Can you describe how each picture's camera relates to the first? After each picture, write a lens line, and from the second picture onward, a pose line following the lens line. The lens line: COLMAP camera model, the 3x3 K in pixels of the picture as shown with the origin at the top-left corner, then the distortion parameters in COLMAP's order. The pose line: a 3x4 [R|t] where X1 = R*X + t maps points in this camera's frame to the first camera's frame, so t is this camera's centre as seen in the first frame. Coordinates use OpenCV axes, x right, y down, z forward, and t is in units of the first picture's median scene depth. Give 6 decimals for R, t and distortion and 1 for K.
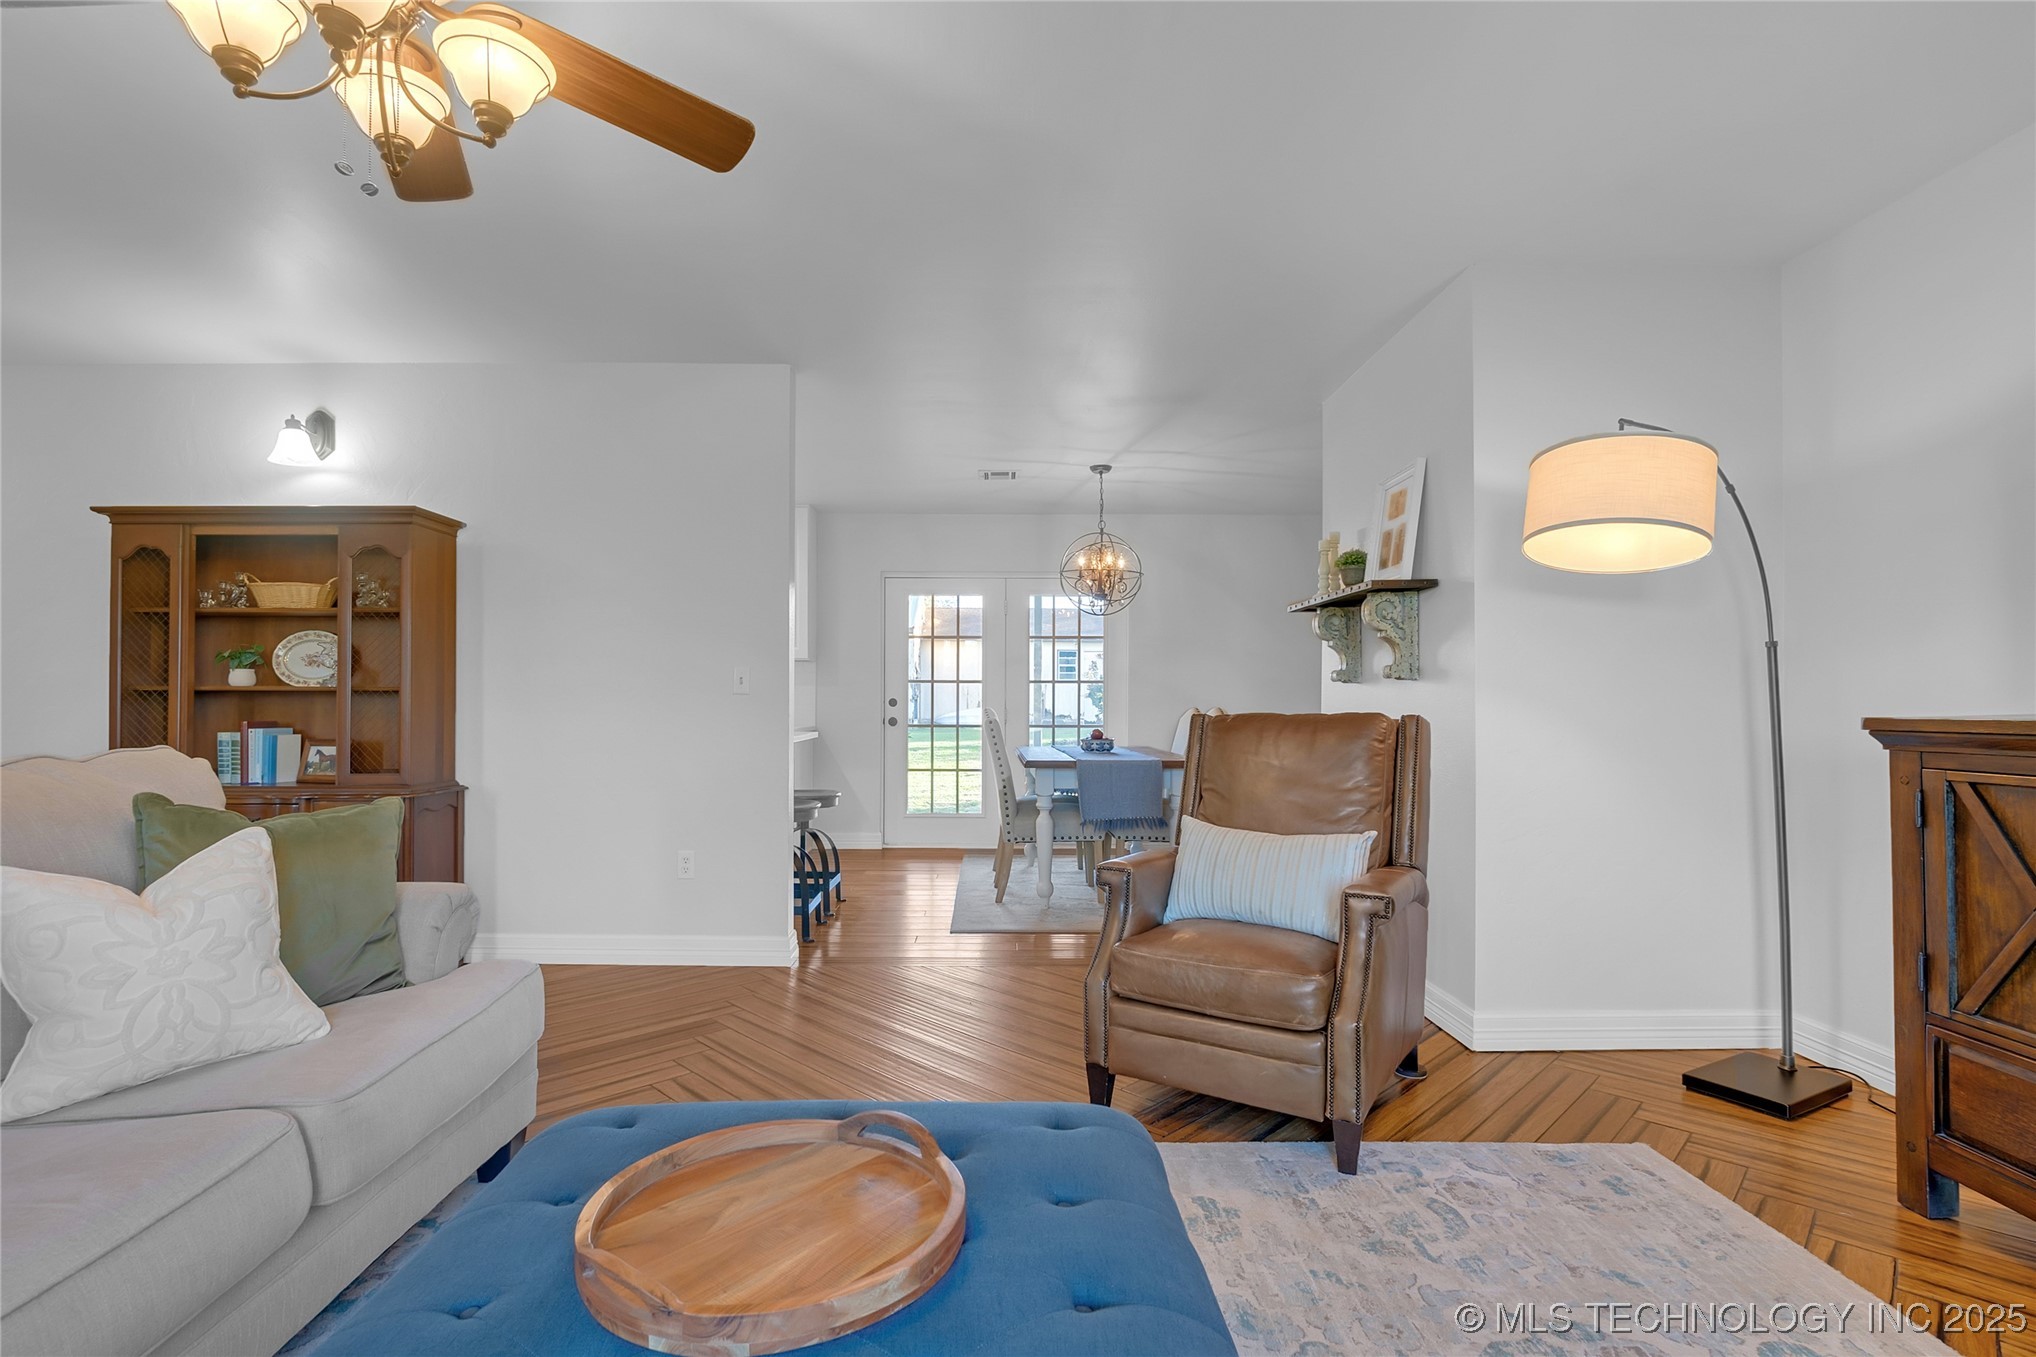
lens RADIAL K [[964.2, 0, 1003.9], [0, 964.2, 691.6], [0, 0, 1]] dist [-0.022700, 0.000540]
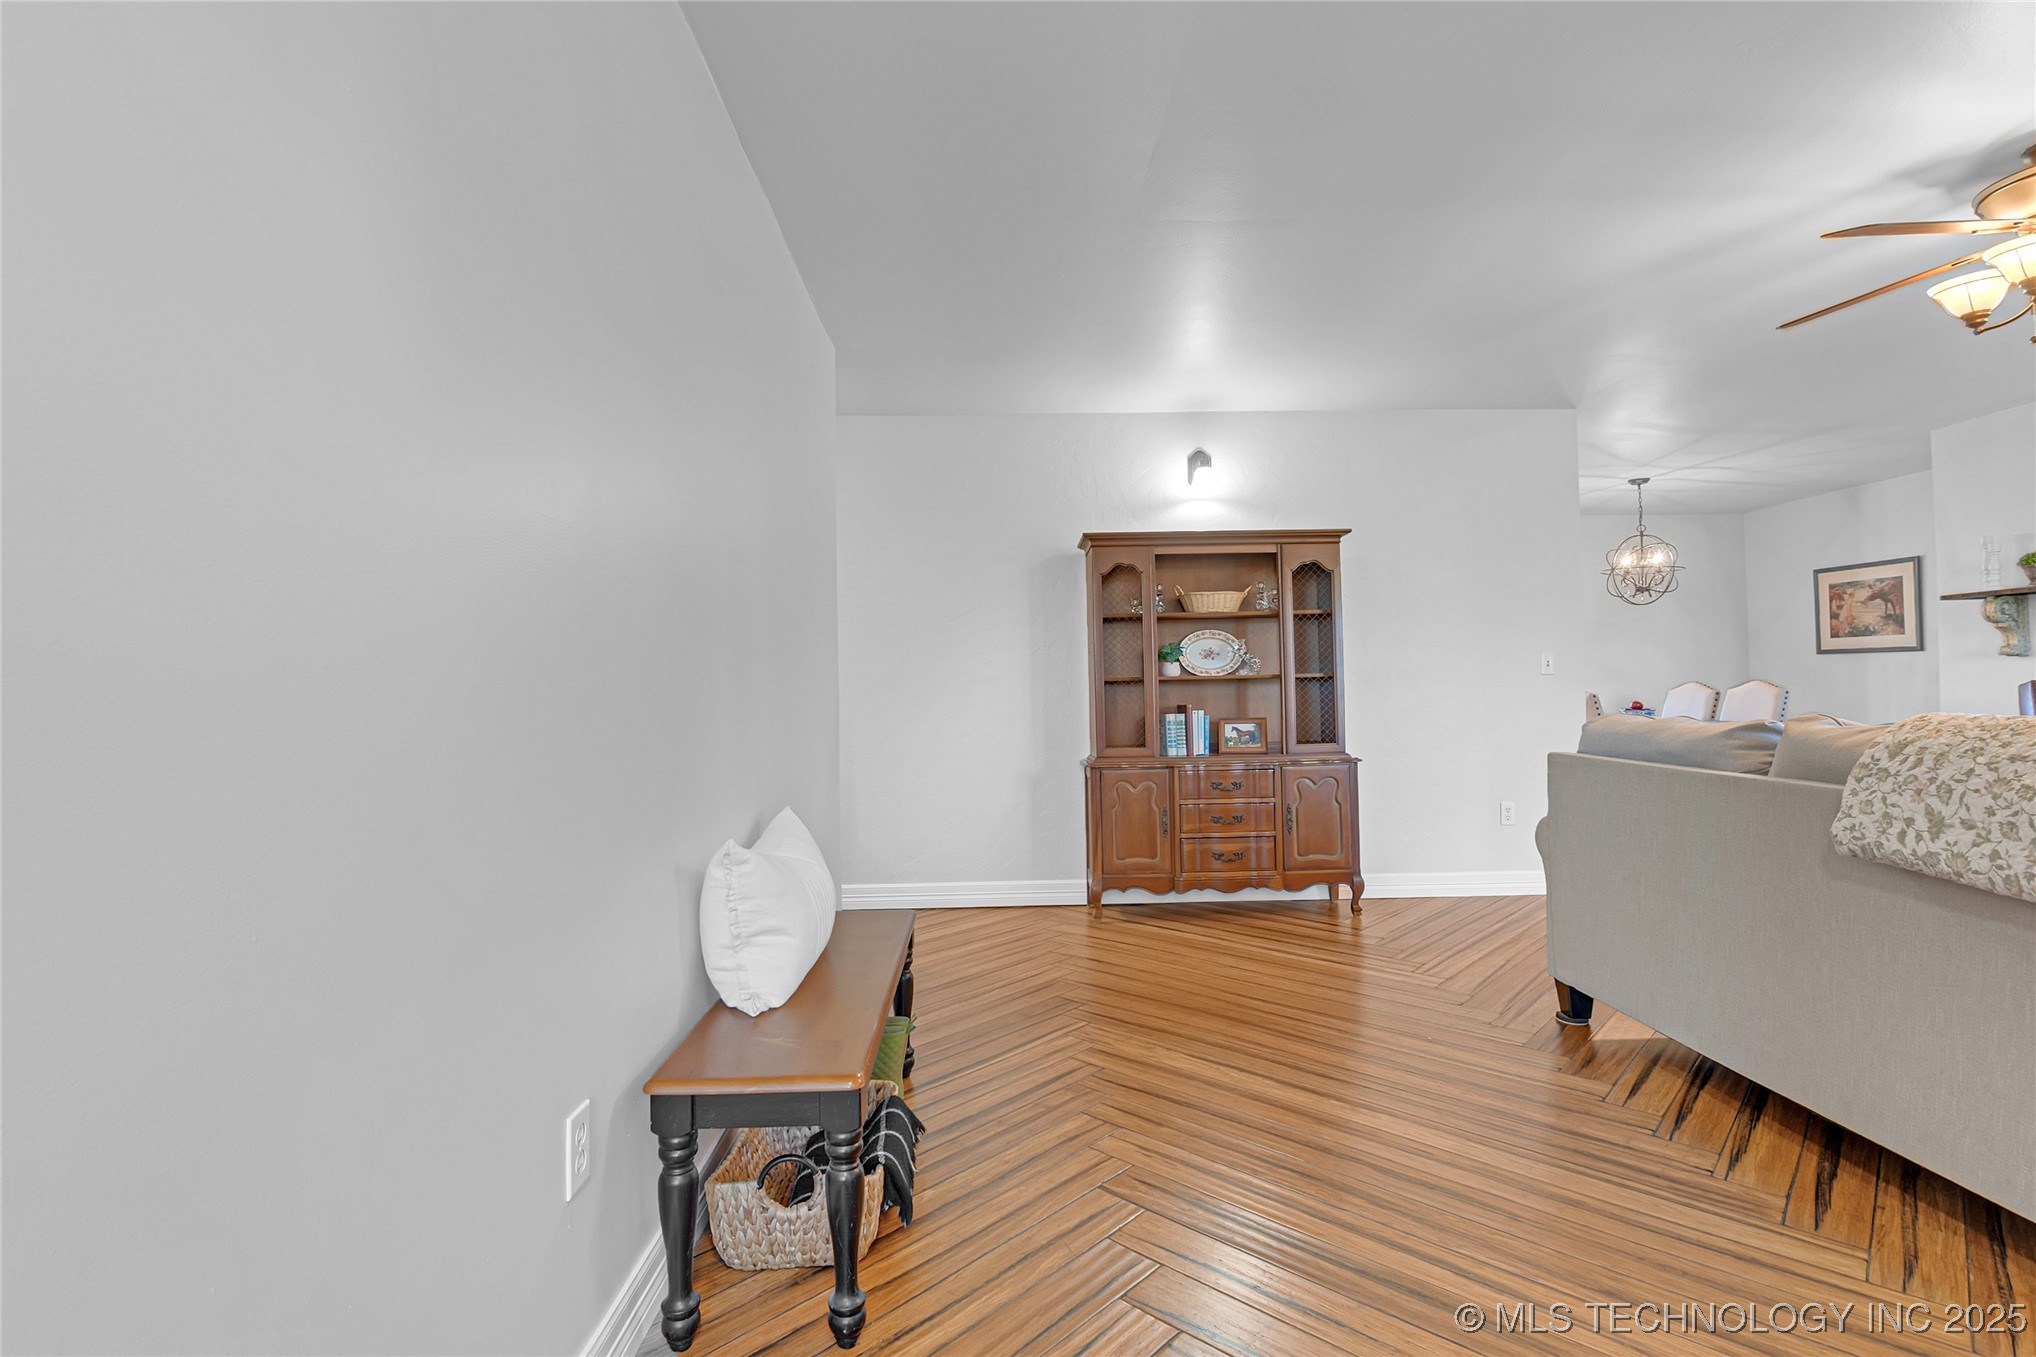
lens RADIAL K [[964.2, 0, 1003.9], [0, 964.2, 691.6], [0, 0, 1]] dist [-0.022700, 0.000540]
pose [[0.999718, -0.021150, -0.010781, -1.002919], [0.021248, 0.999733, 0.009040, -0.002422], [0.010587, -0.009266, 0.999901, -0.252539]]
